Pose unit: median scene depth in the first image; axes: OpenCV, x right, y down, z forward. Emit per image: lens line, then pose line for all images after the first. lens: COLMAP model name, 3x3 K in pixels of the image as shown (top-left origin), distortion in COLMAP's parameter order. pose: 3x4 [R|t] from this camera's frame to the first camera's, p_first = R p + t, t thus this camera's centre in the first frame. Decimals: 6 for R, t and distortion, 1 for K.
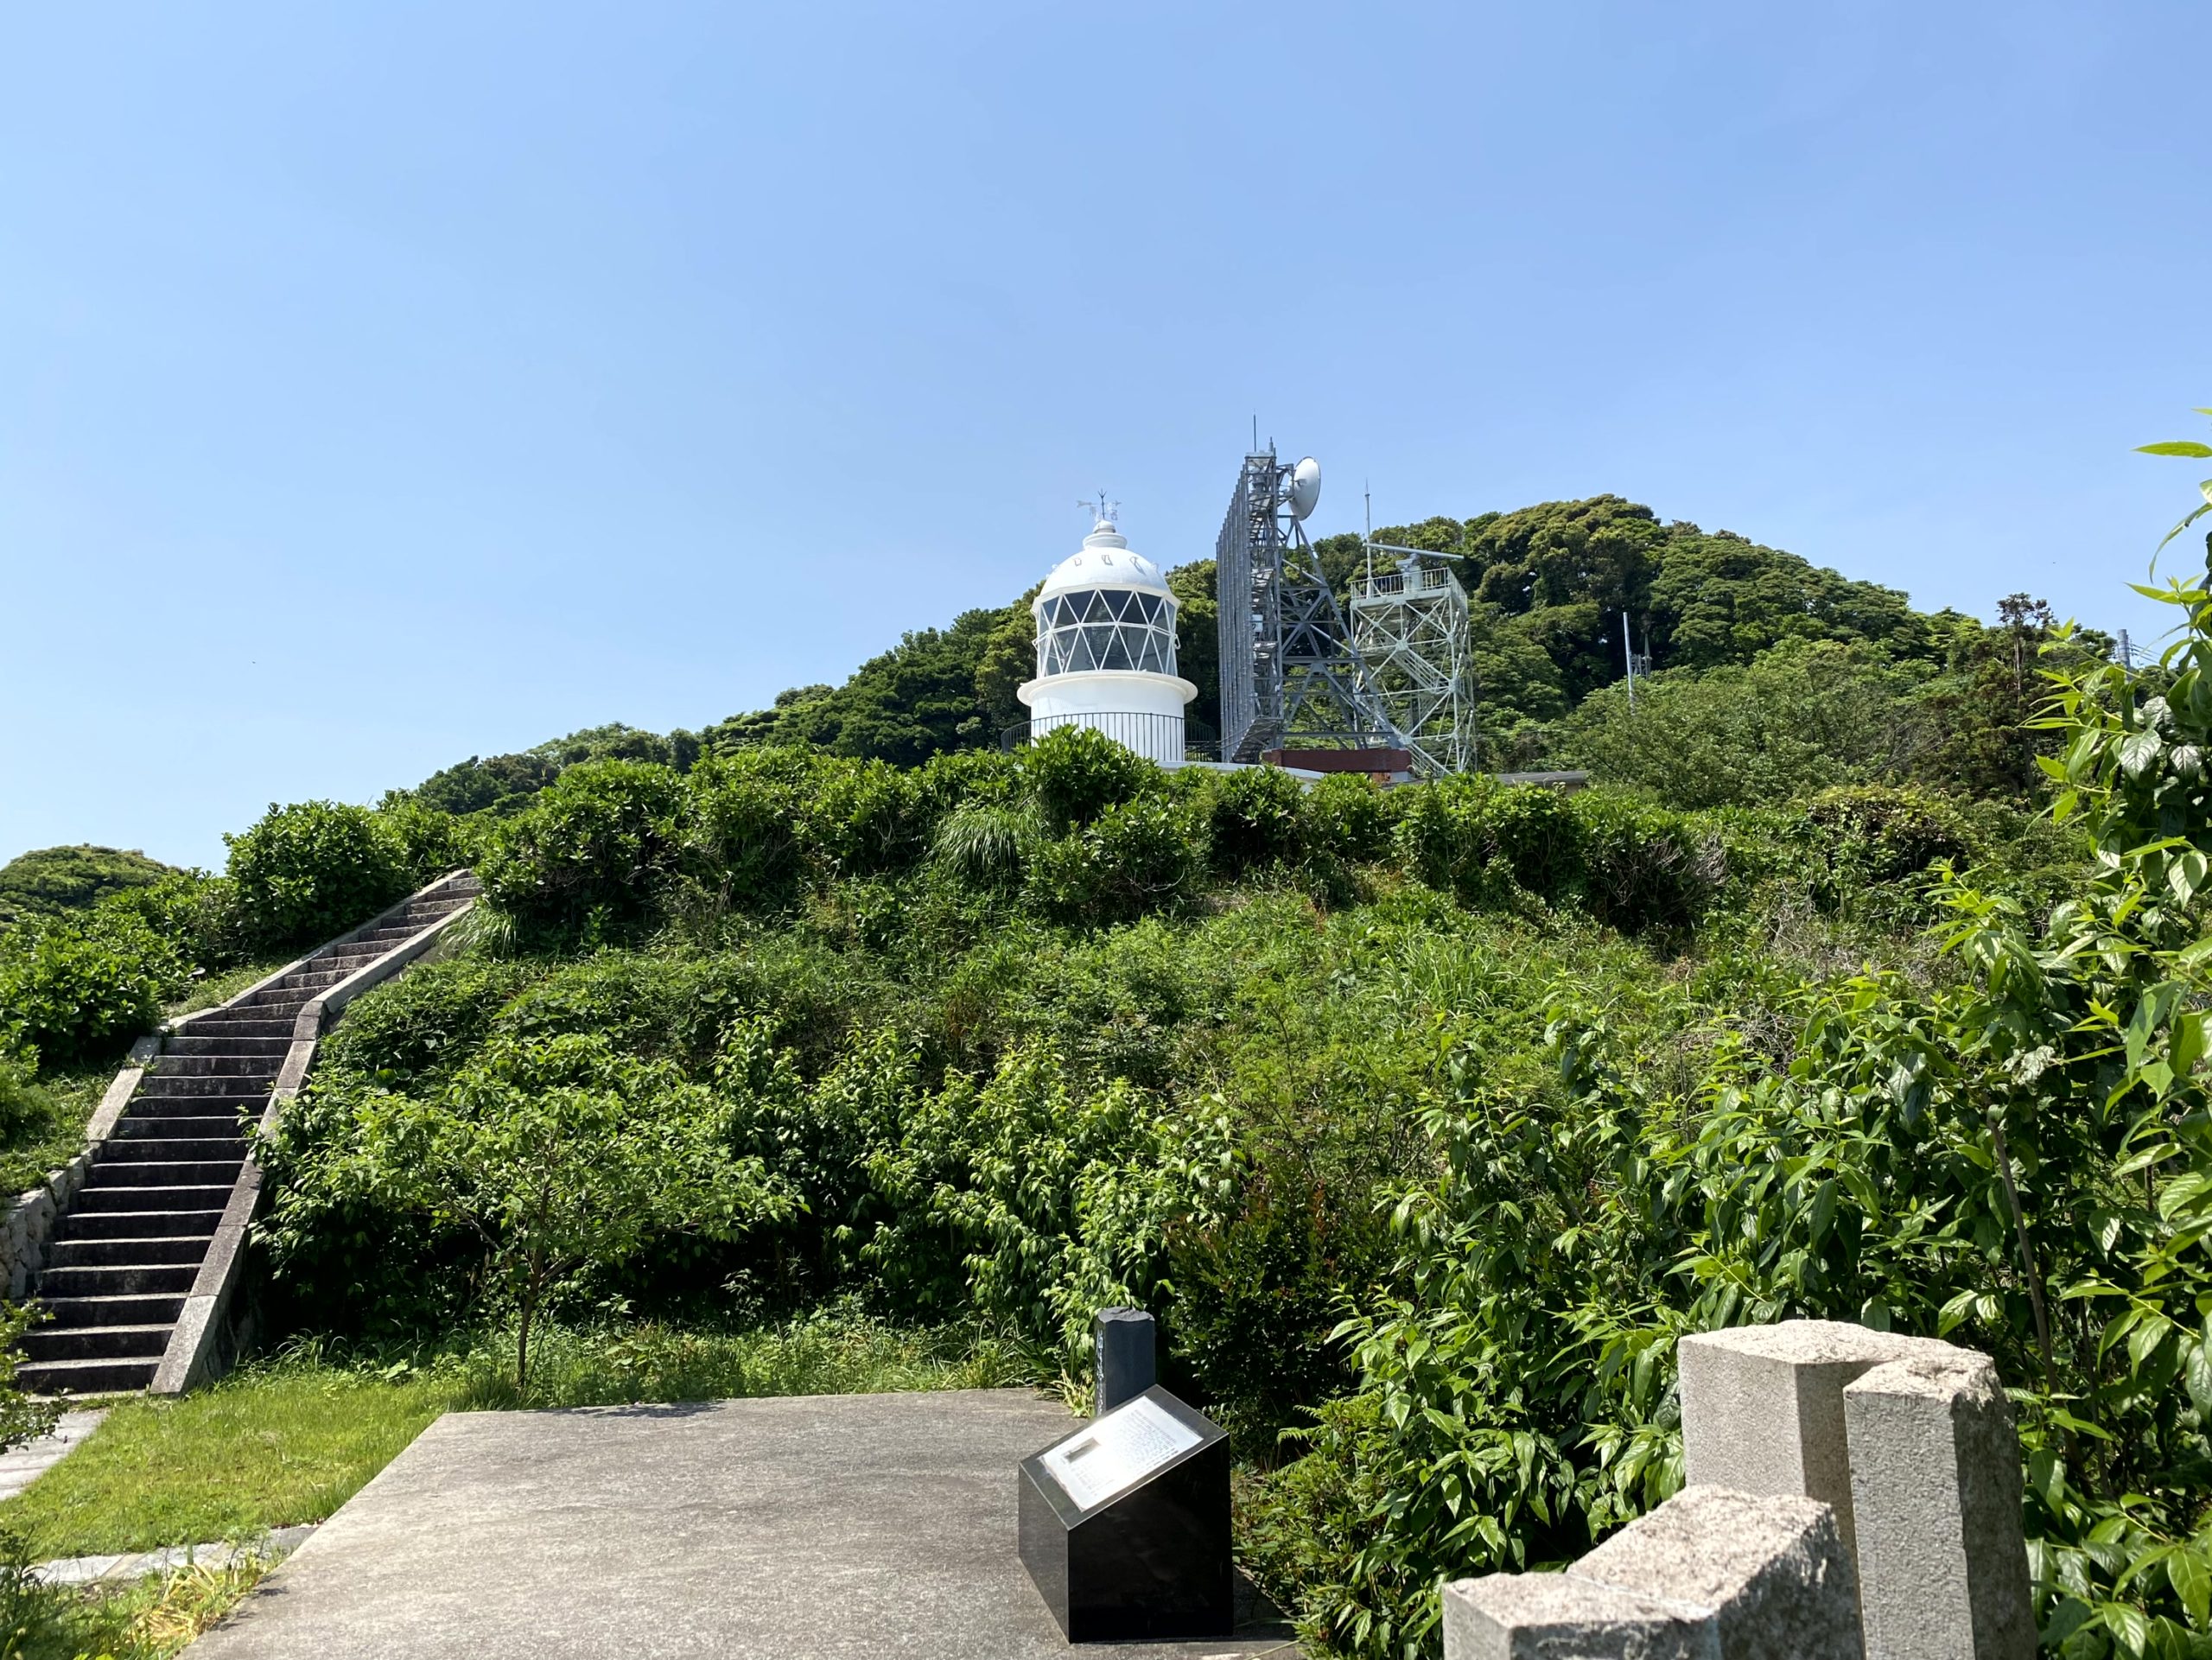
lens RADIAL K [[1677.0, 0, 1106.0], [0, 1677.0, 830.0], [0, 0, 1]] dist [0.142750, 0.000072]
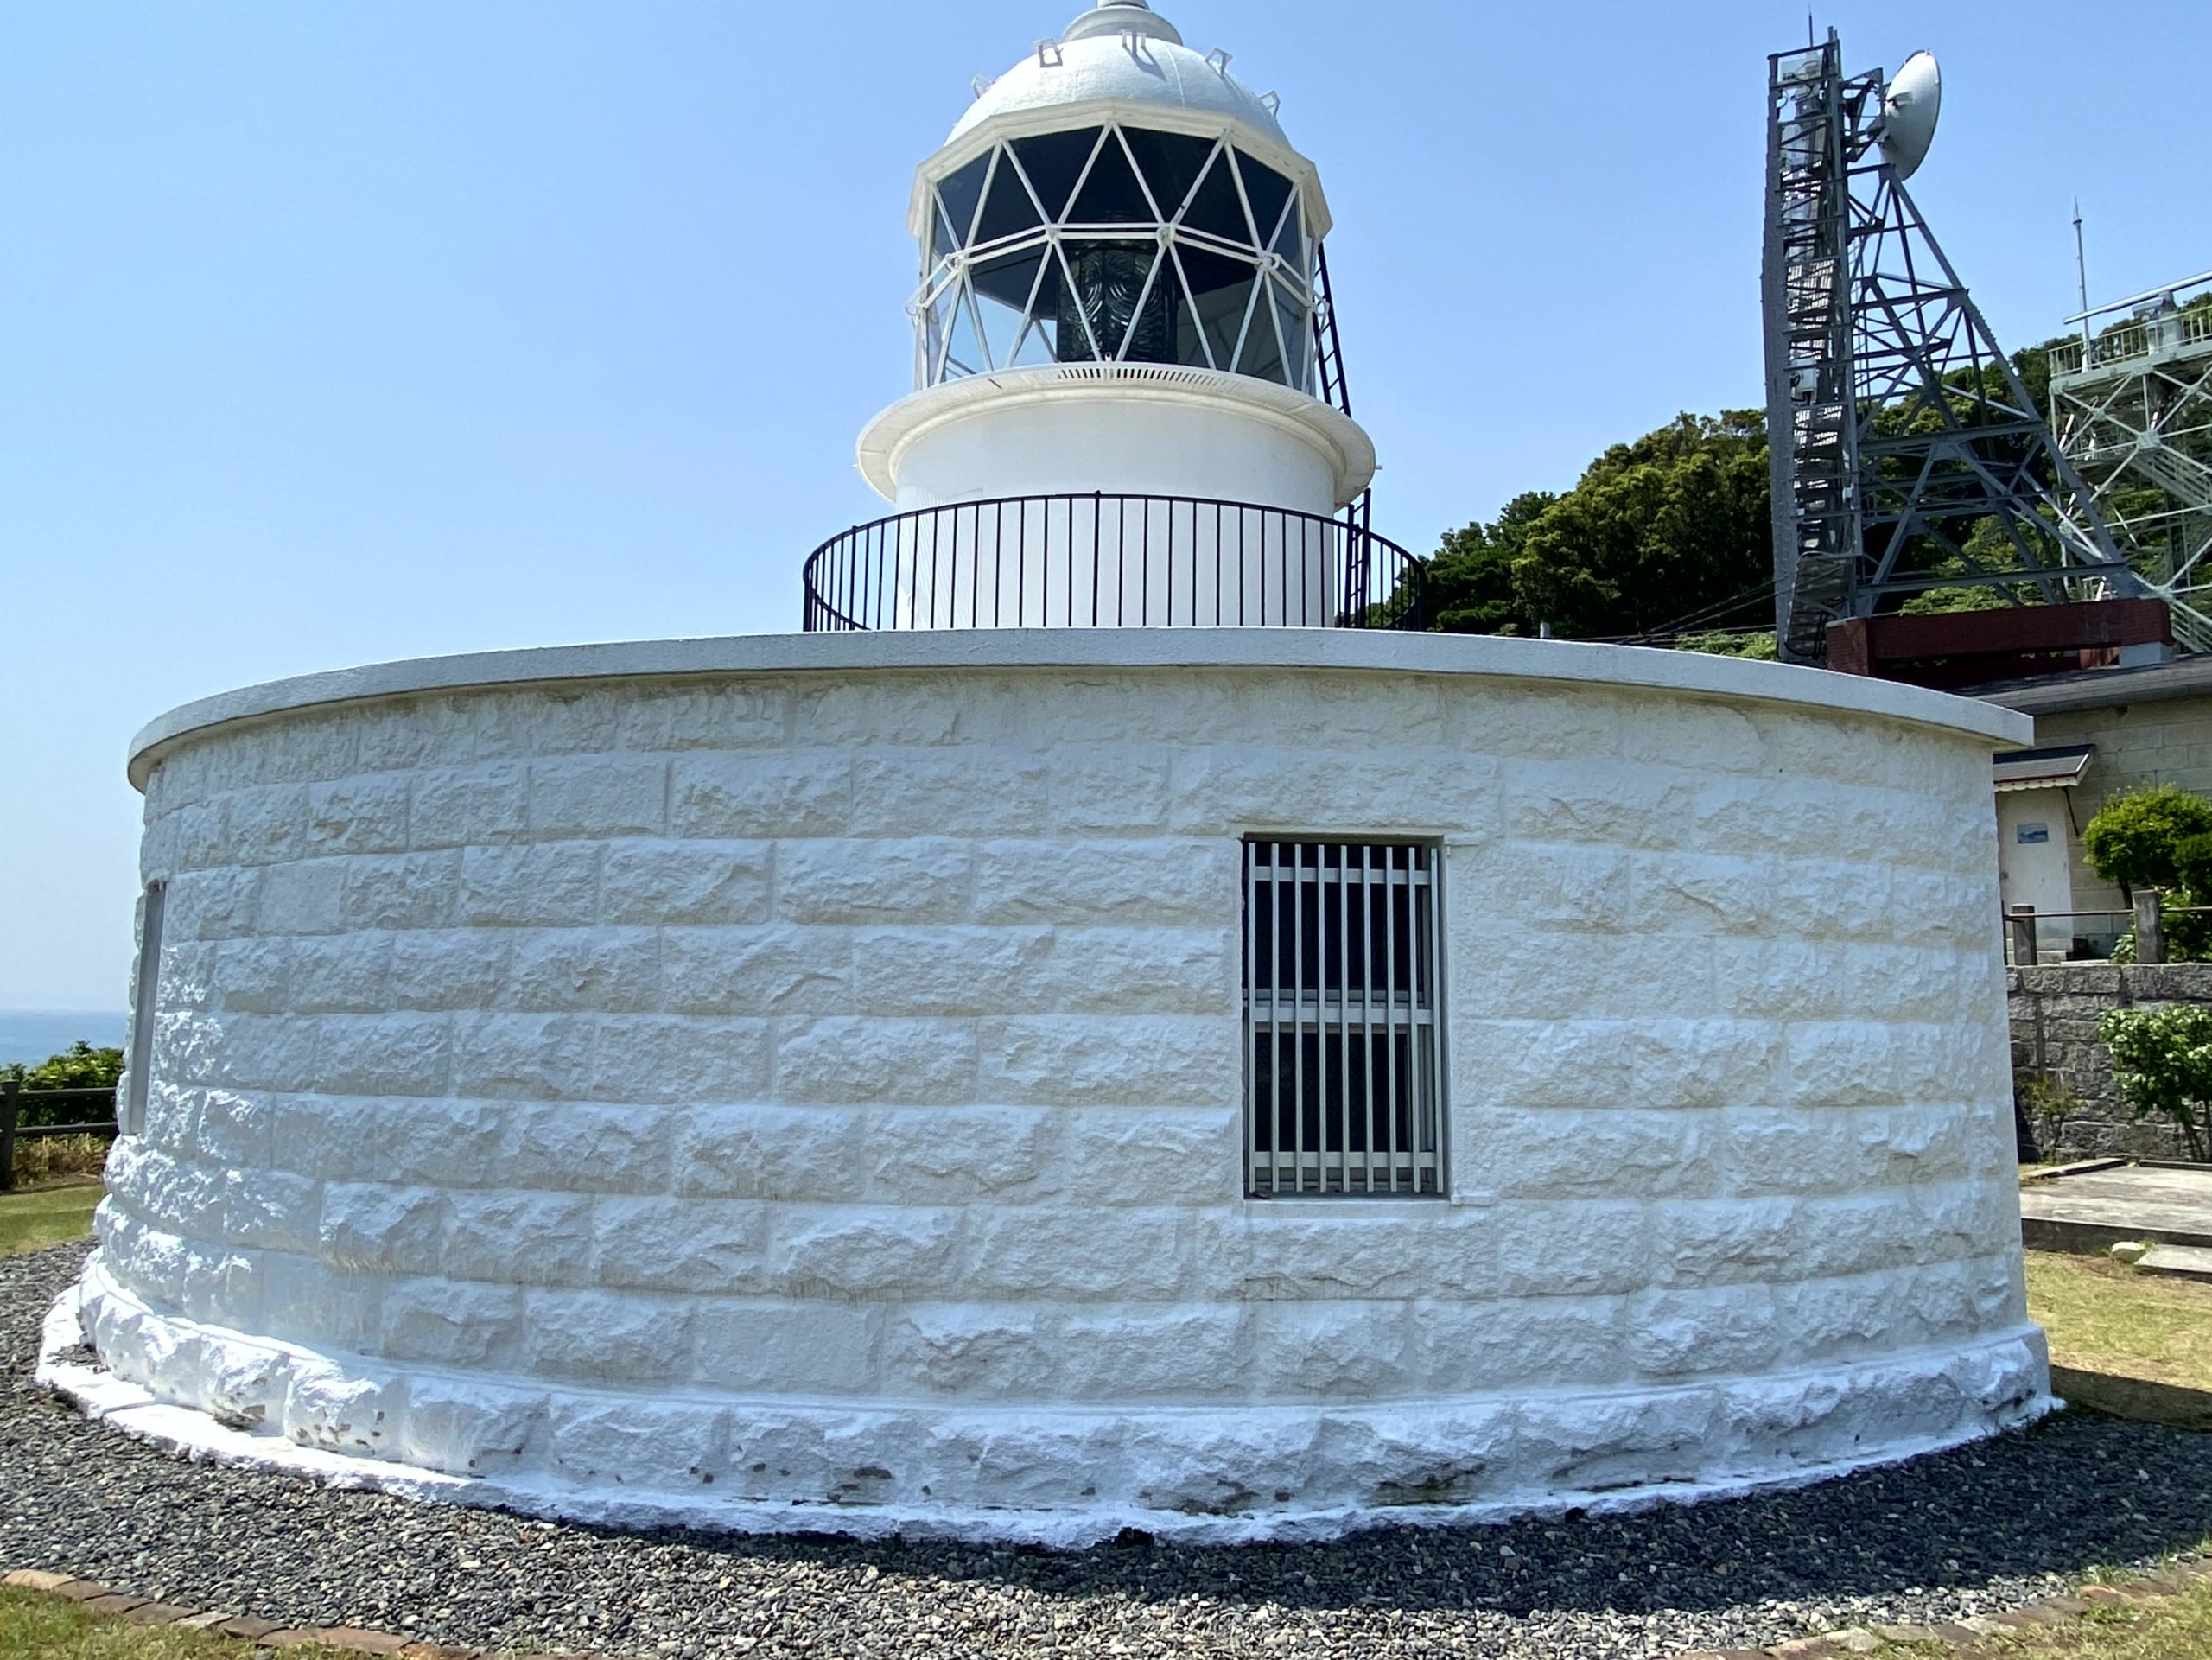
lens RADIAL K [[1497.9, 0, 1105.7], [0, 1497.9, 841.0], [0, 0, 1]] dist [0.043407, -0.058293]
pose [[0.906108, -0.023574, -0.422389, 0.046721], [0.046960, 0.997881, 0.045044, -0.005007], [0.420432, -0.060650, 0.905295, 0.262509]]
